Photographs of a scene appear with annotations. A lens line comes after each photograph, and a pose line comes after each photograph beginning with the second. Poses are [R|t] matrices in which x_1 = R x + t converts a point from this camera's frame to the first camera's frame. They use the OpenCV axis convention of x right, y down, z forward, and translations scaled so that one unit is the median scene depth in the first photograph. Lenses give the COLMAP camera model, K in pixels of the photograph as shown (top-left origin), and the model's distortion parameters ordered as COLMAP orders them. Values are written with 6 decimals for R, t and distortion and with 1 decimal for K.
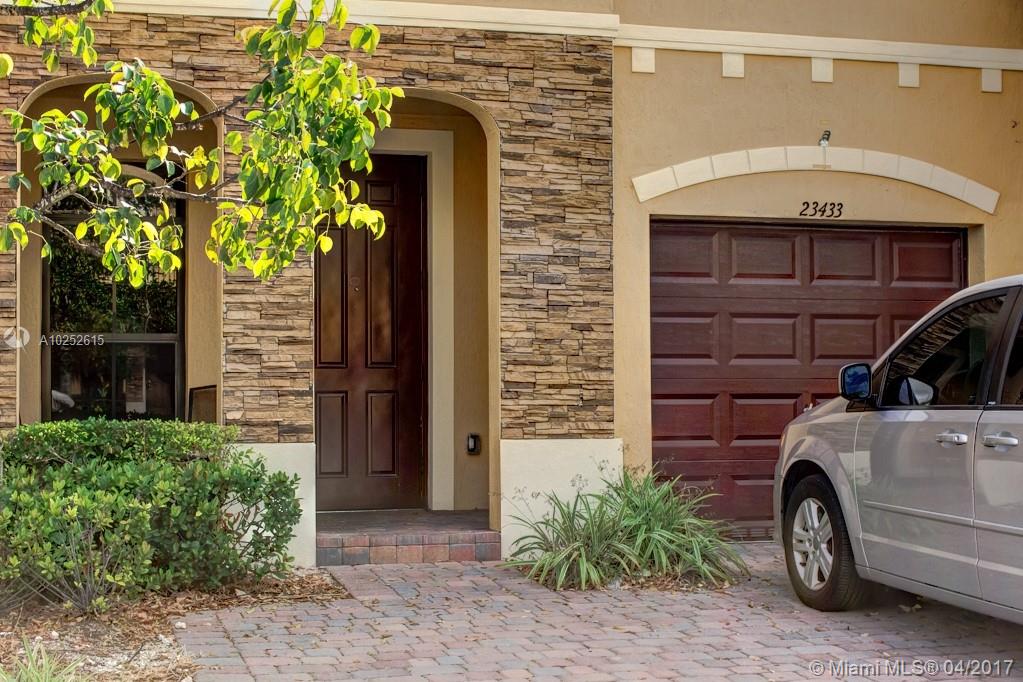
lens RADIAL K [[1711.1, 0, 546.9], [0, 1711.1, 338.8], [0, 0, 1]] dist [-0.032033, 0.000000]
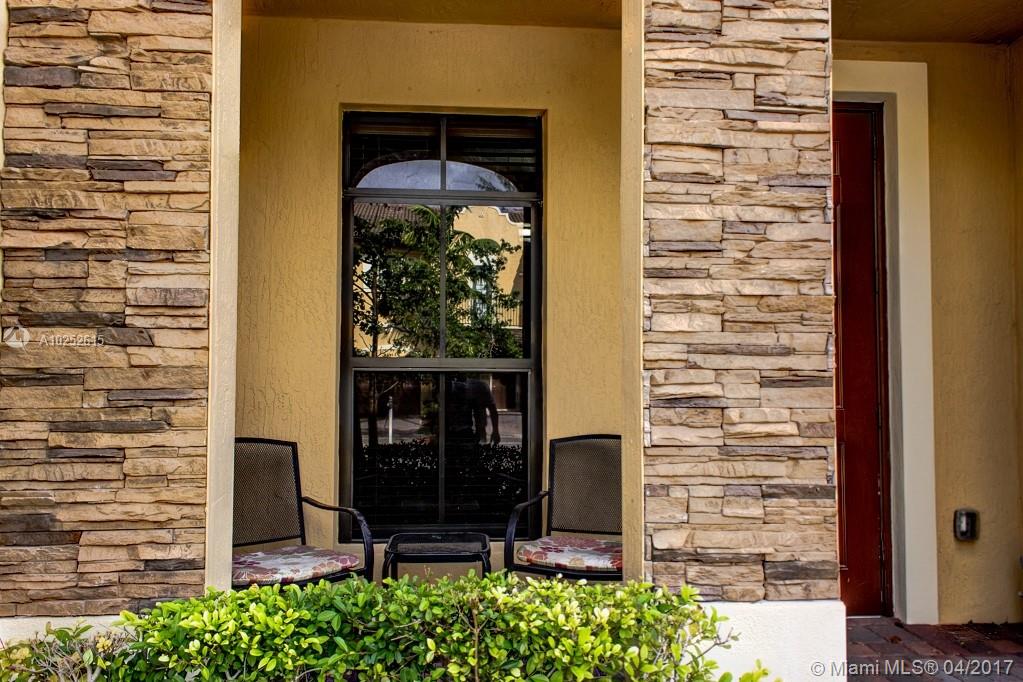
lens RADIAL K [[840.4, 0, 512.2], [0, 840.4, 341.1], [0, 0, 1]] dist [0.029341, 0.001496]
pose [[0.978489, -0.003974, -0.206261, -0.174930], [0.000074, 0.999821, -0.018913, -0.004515], [0.206299, 0.018490, 0.978314, 0.756574]]
